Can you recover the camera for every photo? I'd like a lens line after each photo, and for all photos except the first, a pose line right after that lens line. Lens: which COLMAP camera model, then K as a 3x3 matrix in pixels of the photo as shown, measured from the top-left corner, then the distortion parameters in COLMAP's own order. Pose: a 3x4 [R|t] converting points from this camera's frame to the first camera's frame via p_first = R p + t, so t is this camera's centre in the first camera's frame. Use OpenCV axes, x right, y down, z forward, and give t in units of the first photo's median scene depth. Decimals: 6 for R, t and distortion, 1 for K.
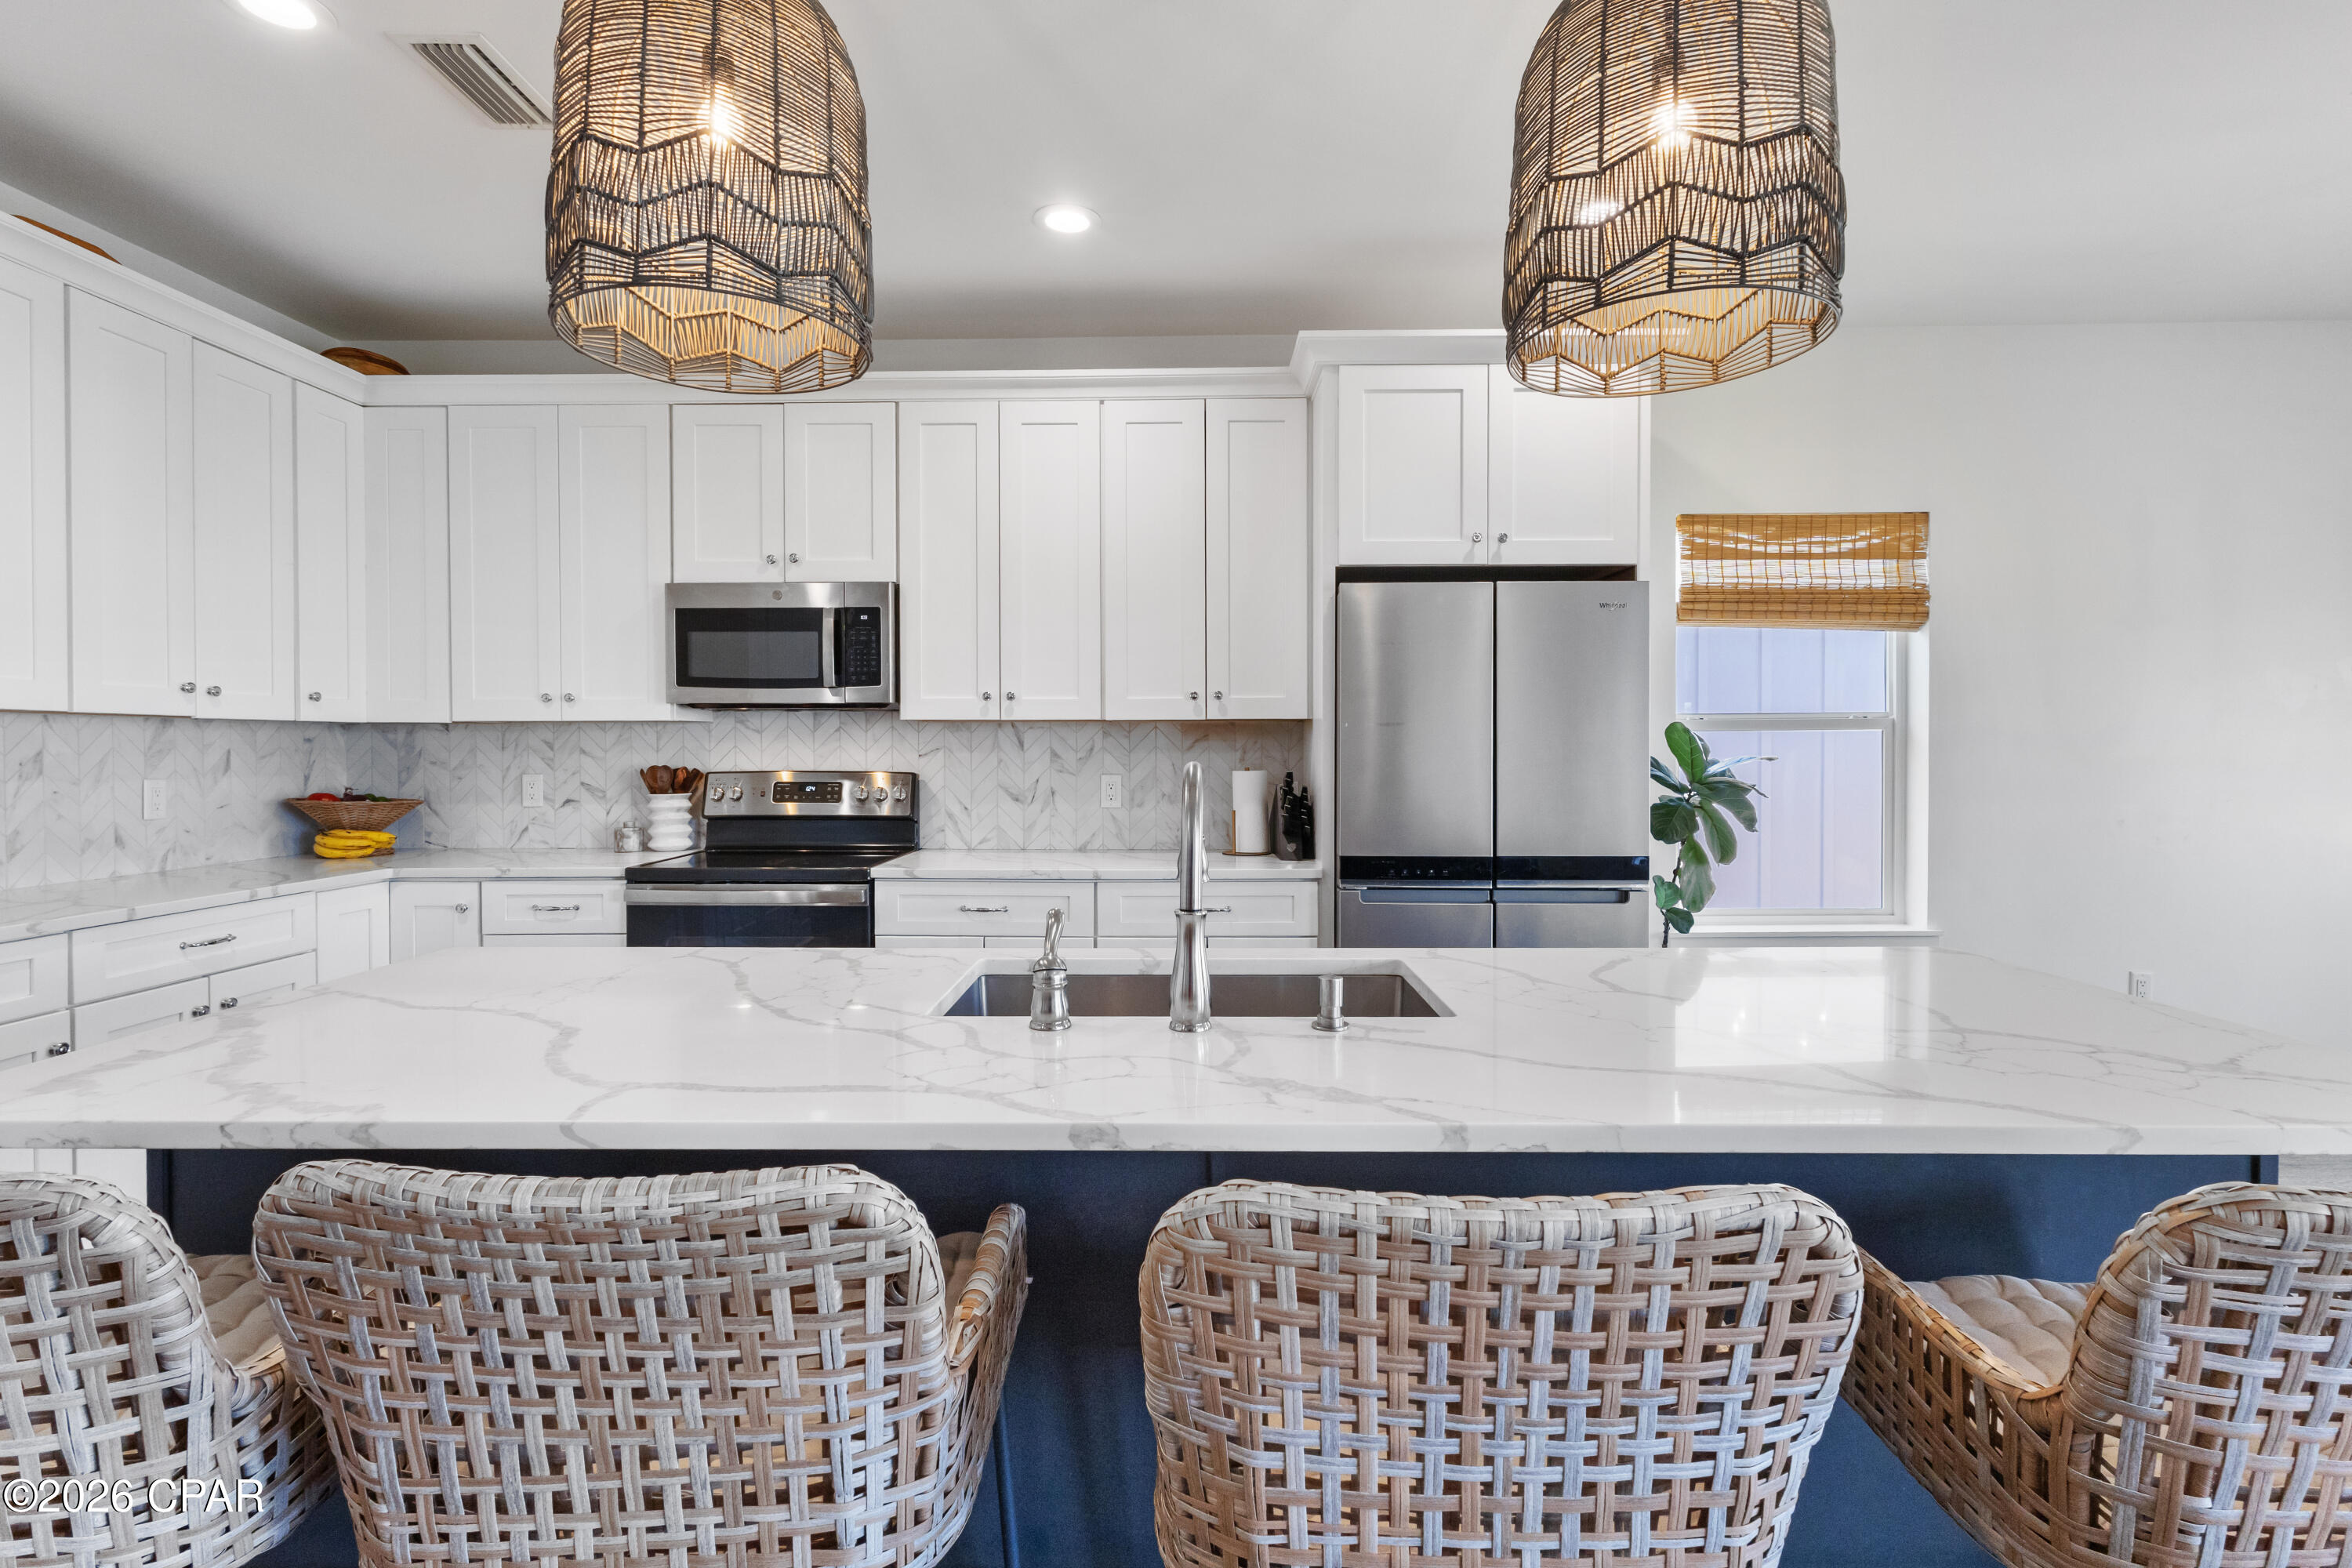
lens RADIAL K [[1109.4, 0, 1175.1], [0, 1109.4, 755.6], [0, 0, 1]] dist [0.002581, 0.000179]
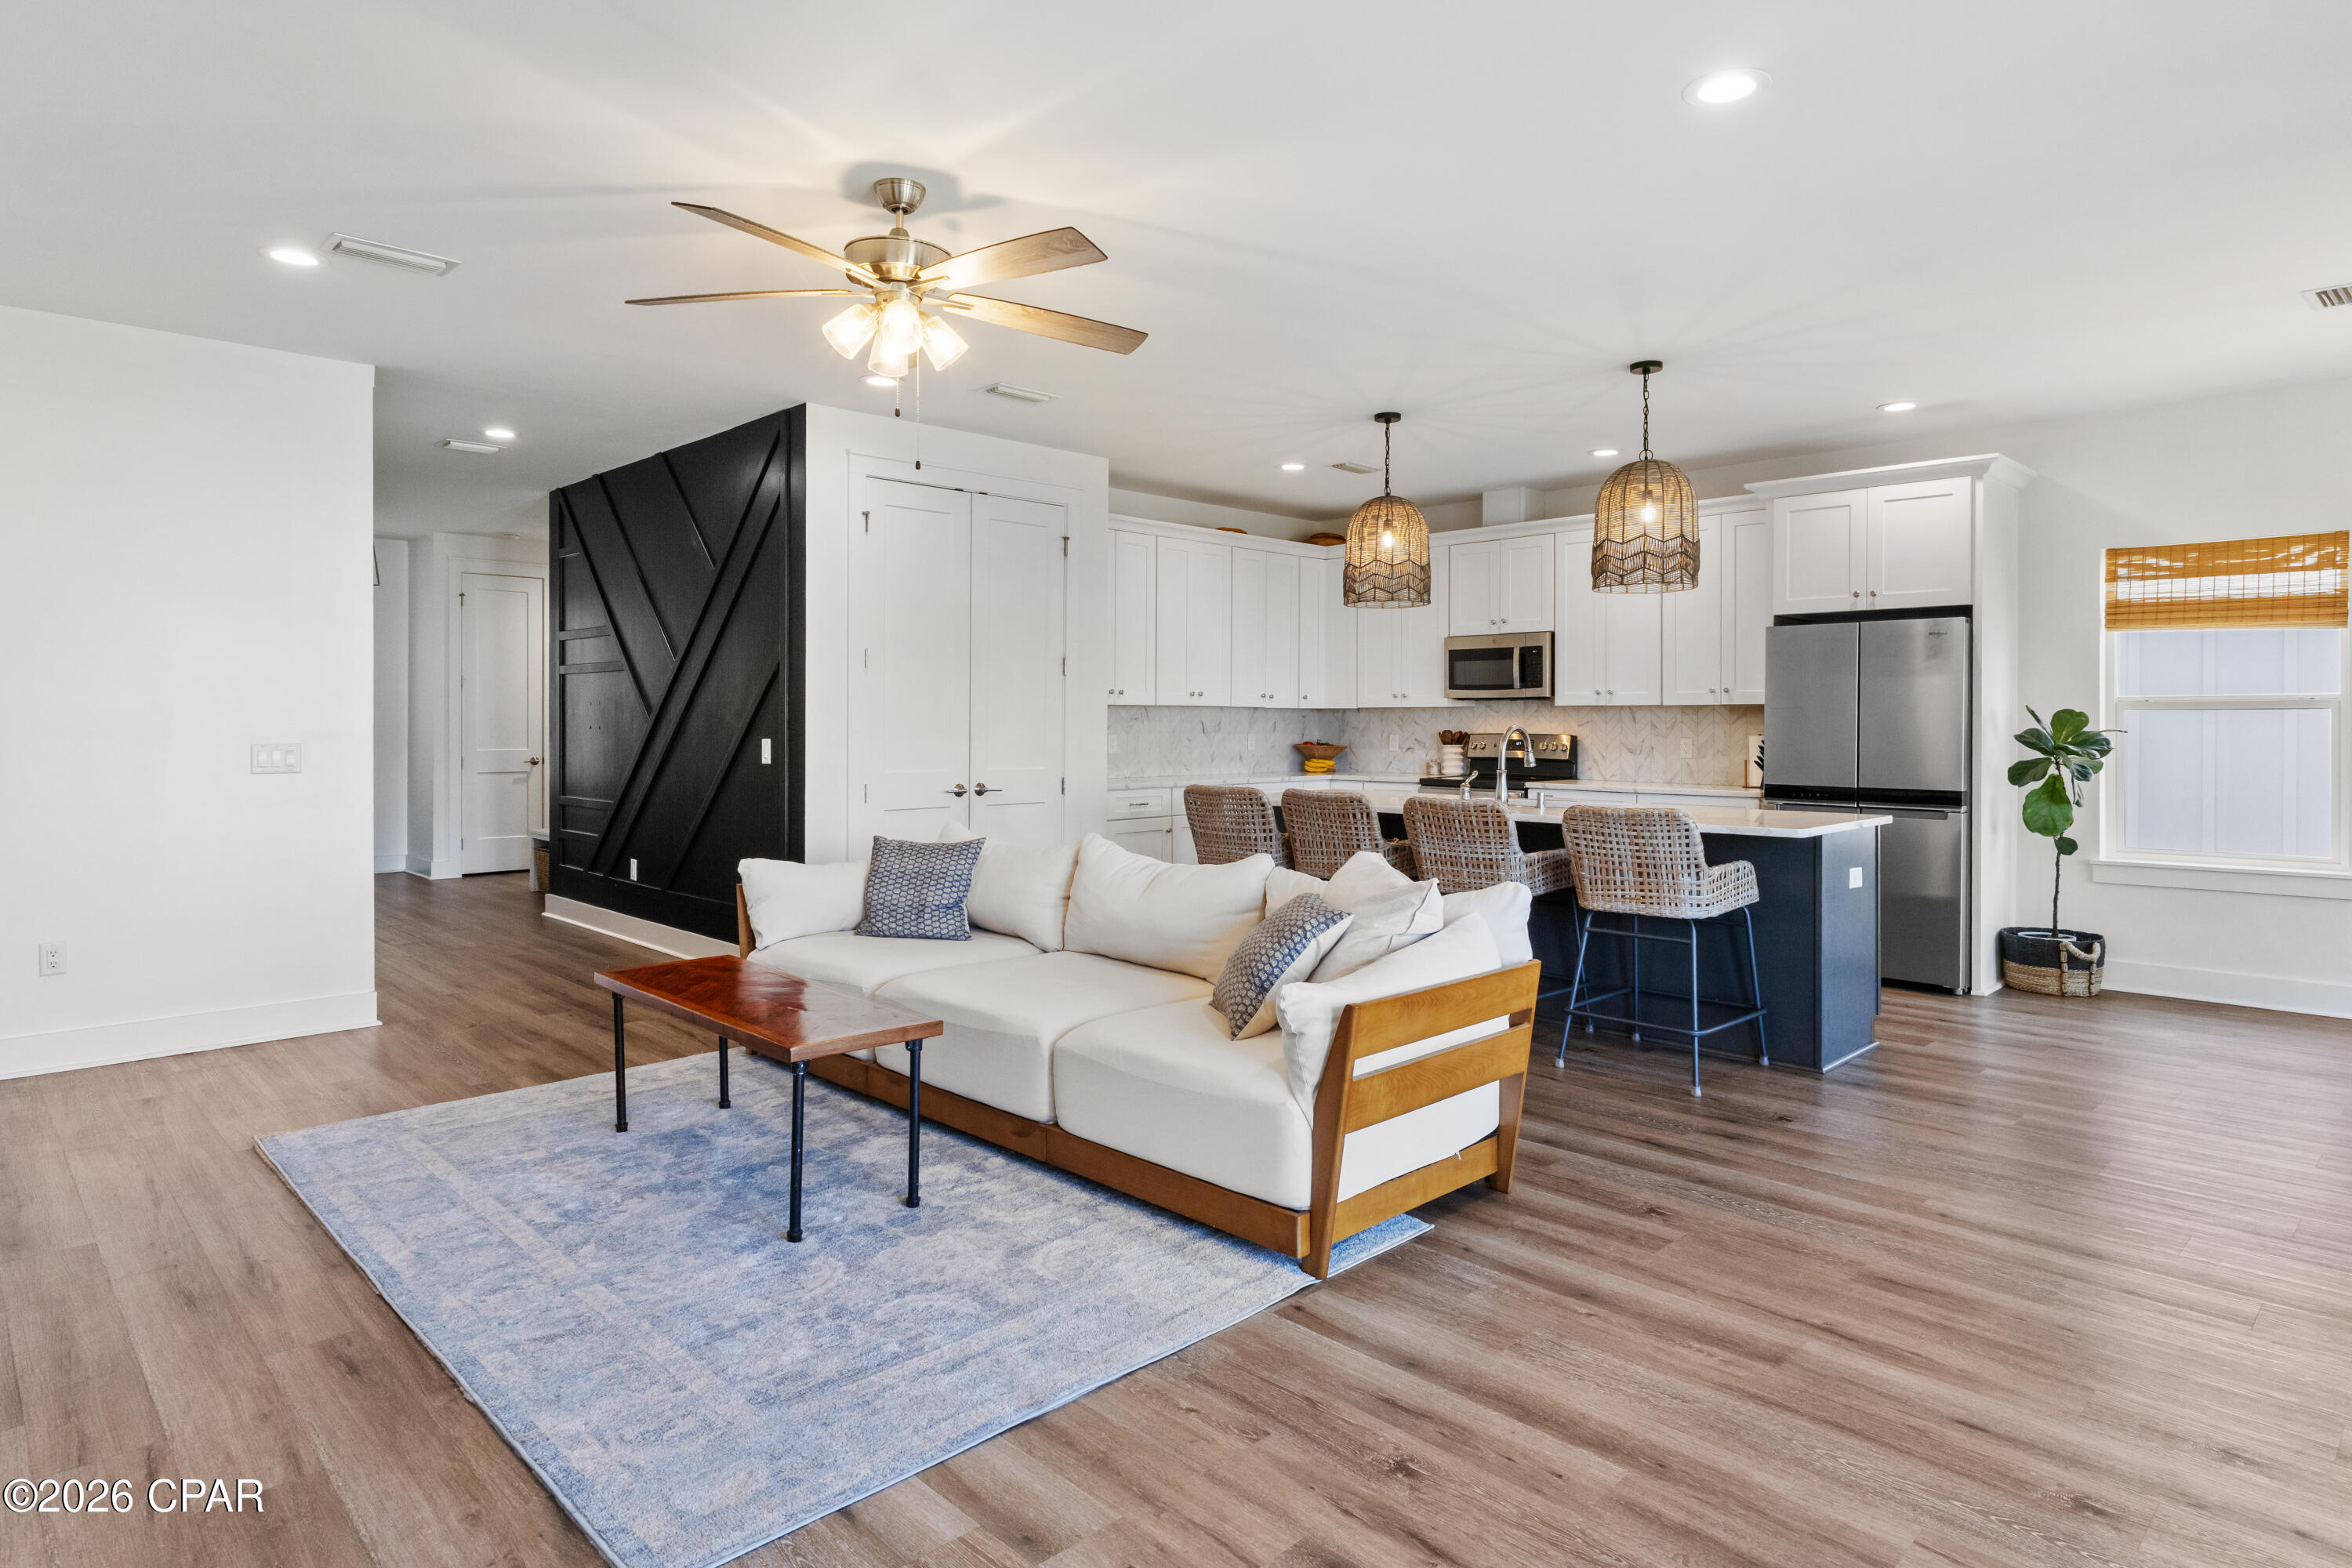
lens RADIAL K [[1288.5, 0, 1177.7], [0, 1288.5, 714.8], [0, 0, 1]] dist [0.000946, 0.000292]
pose [[0.714835, -0.000496, -0.699293, 0.762906], [-0.009362, 0.999903, -0.010279, 0.009682], [0.699231, 0.013894, 0.714761, -0.919319]]
